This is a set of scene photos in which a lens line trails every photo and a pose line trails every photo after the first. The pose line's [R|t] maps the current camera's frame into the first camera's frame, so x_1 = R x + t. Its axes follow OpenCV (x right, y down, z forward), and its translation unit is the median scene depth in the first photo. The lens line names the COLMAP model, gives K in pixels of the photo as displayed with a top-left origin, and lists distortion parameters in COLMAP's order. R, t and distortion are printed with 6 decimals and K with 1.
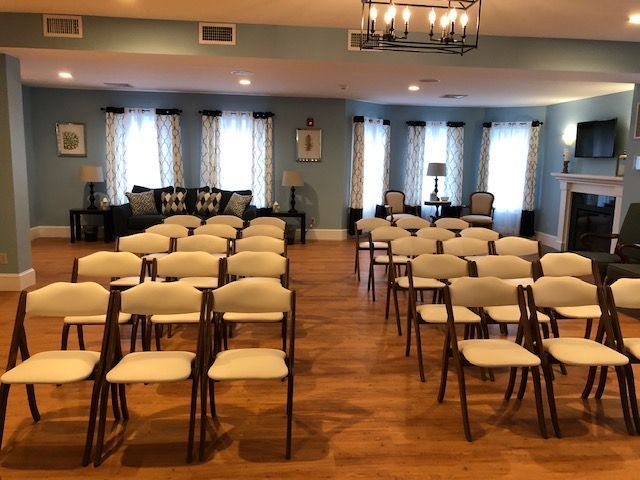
lens RADIAL K [[536.7, 0, 320.0], [0, 536.7, 240.0], [0, 0, 1]] dist [0.067408, -0.085500]
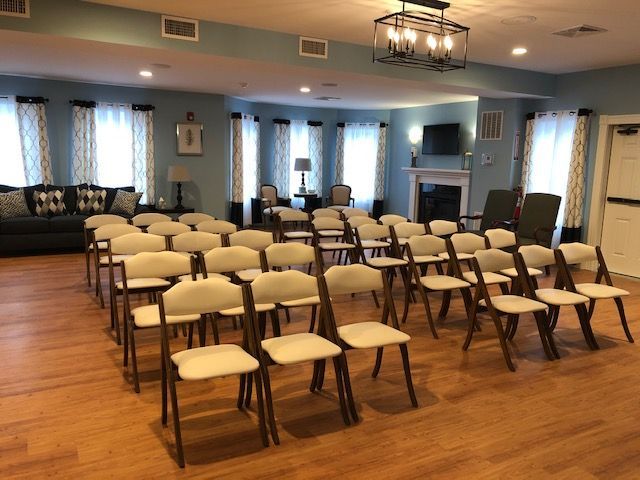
lens RADIAL K [[536.7, 0, 320.0], [0, 536.7, 240.0], [0, 0, 1]] dist [0.067408, -0.085500]
pose [[0.908967, -0.062124, 0.412214, -0.230567], [0.057507, 0.998066, 0.023610, -0.002425], [-0.412883, 0.002245, 0.910781, -0.003314]]
